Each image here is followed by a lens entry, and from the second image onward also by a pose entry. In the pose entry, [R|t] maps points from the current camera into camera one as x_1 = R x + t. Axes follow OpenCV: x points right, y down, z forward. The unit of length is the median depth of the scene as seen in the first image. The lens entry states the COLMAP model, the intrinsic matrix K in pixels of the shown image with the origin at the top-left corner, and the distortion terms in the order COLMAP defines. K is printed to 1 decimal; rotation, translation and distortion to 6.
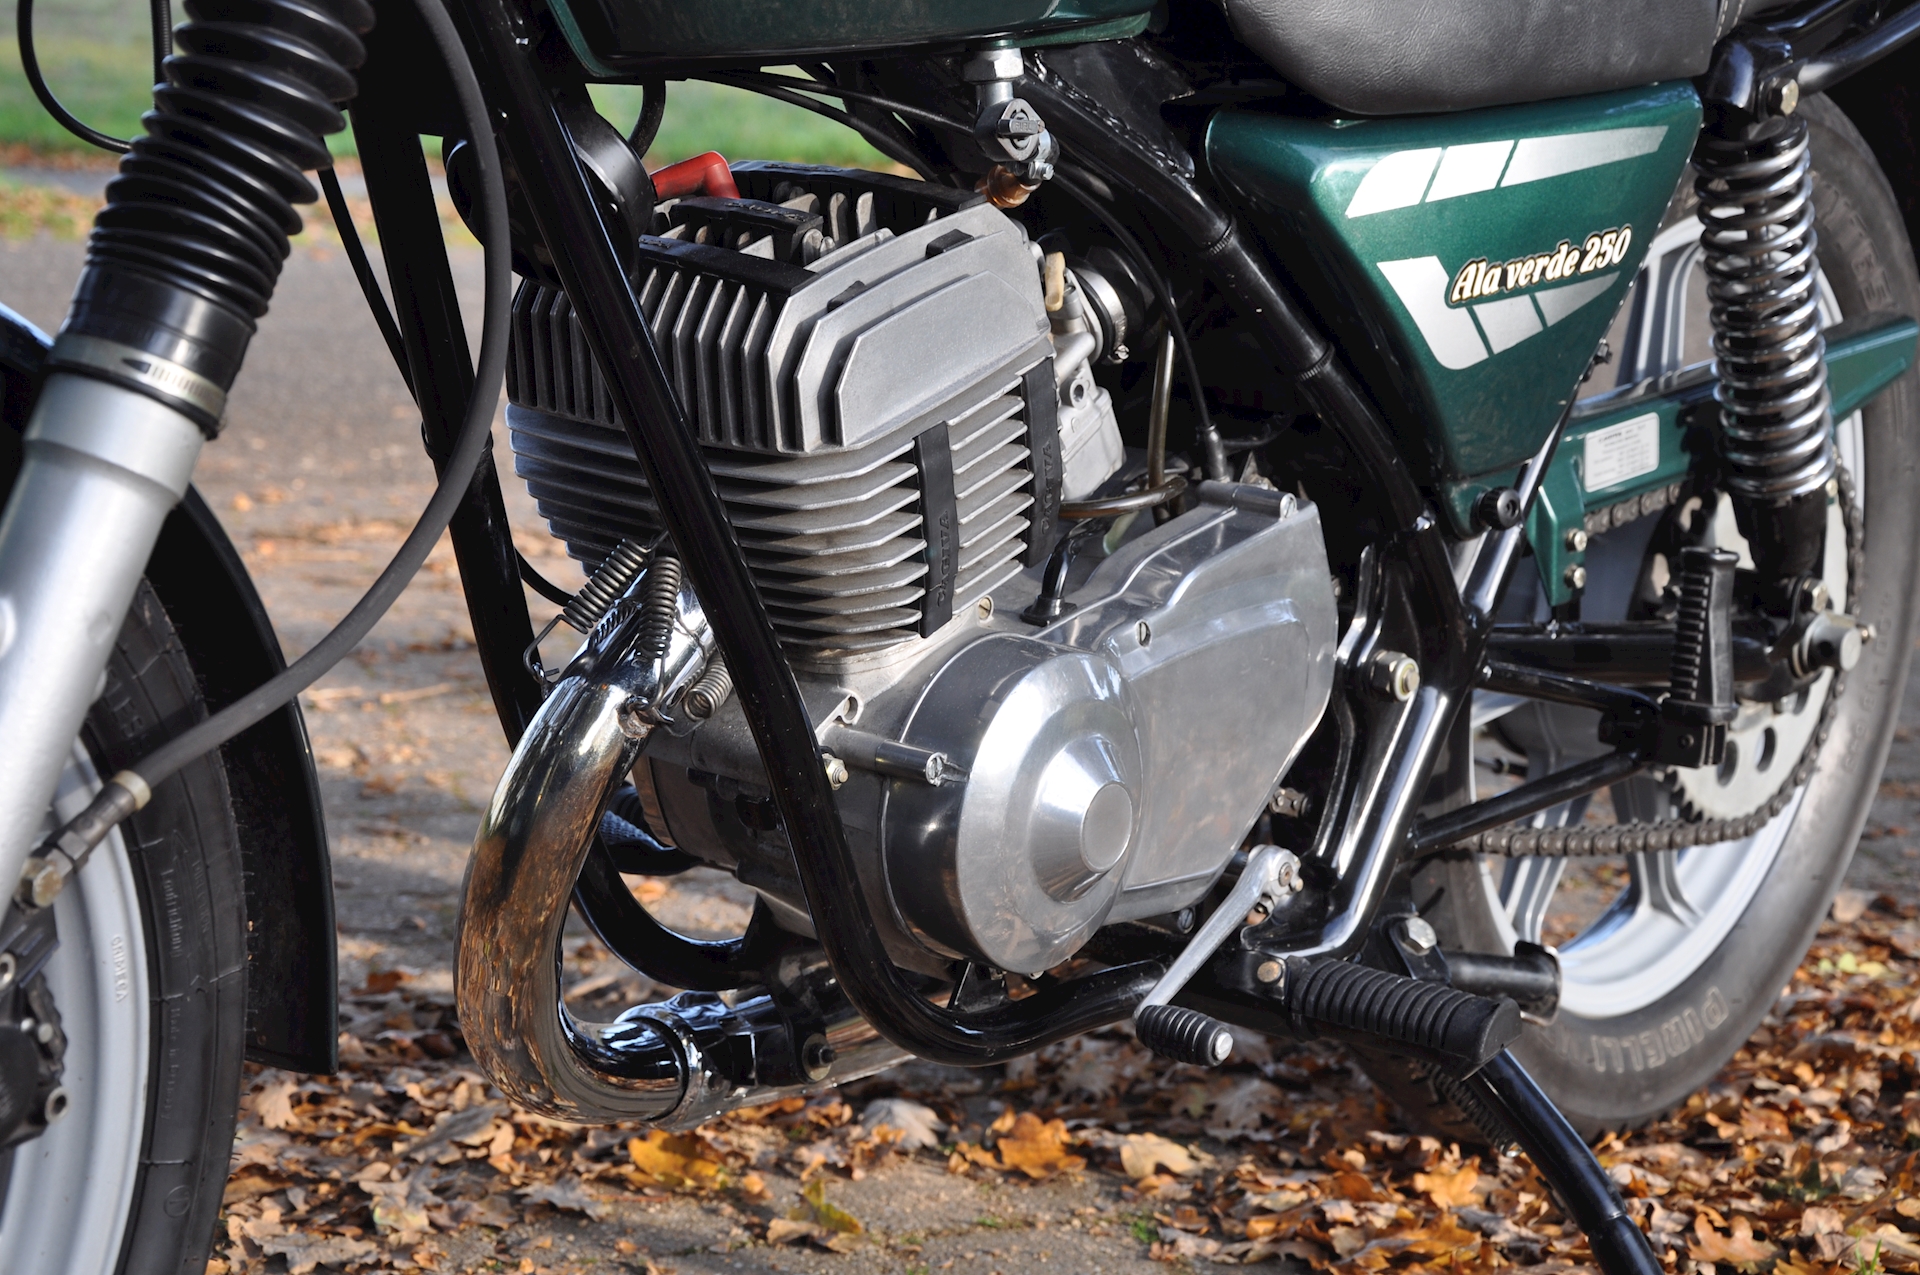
lens RADIAL K [[3966.6, 0, 960.0], [0, 3966.6, 637.5], [0, 0, 1]] dist [0.373715, 0.361034]
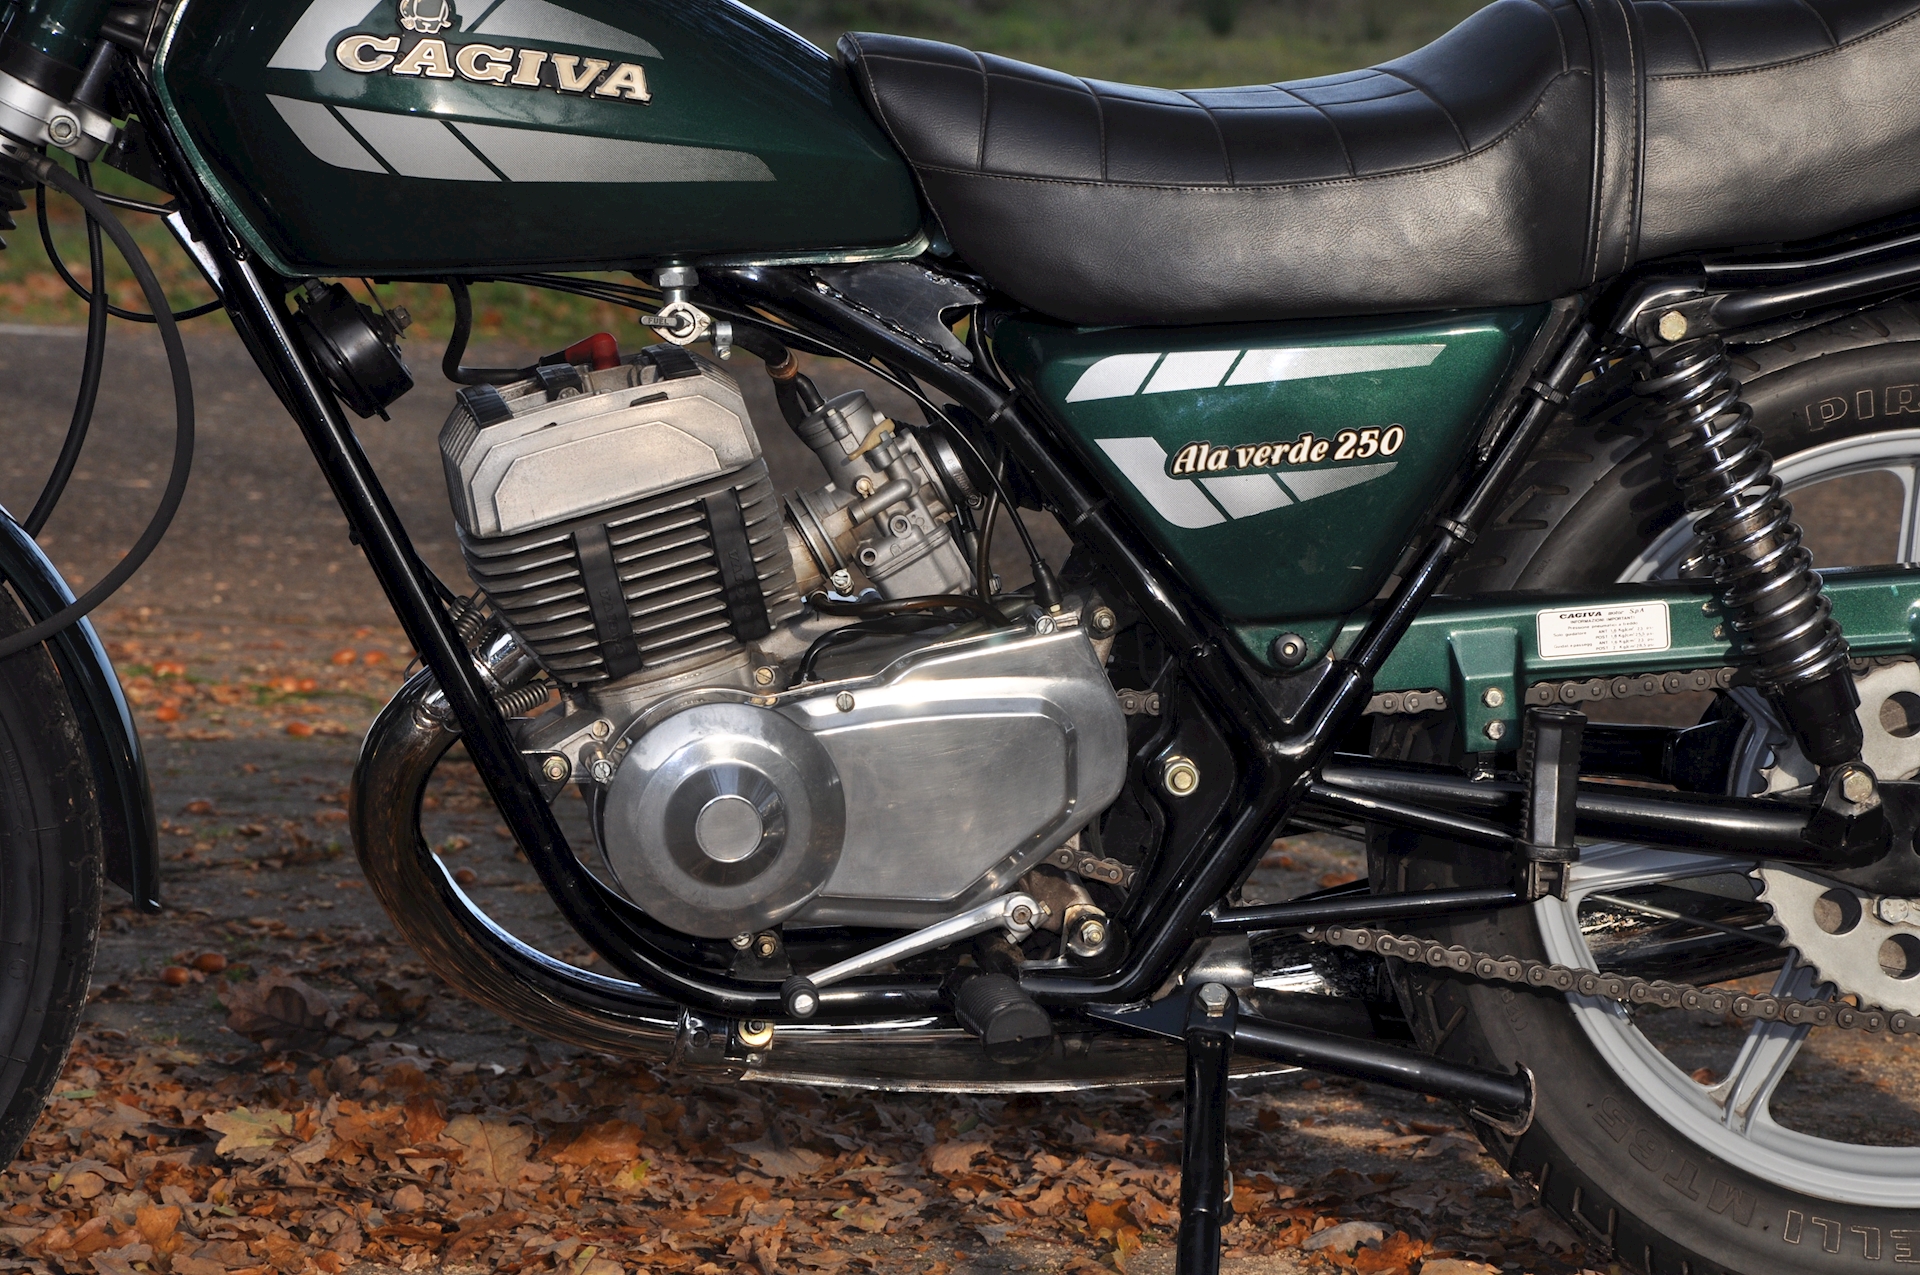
lens RADIAL K [[8266.2, 0, 960.0], [0, 8266.2, 637.5], [0, 0, 1]] dist [1.534376, 3.676625]
pose [[0.714207, 0.060928, -0.697277, 1.882048], [-0.115617, 0.992789, -0.031676, 0.057240], [0.690319, 0.103240, 0.716101, -0.901690]]
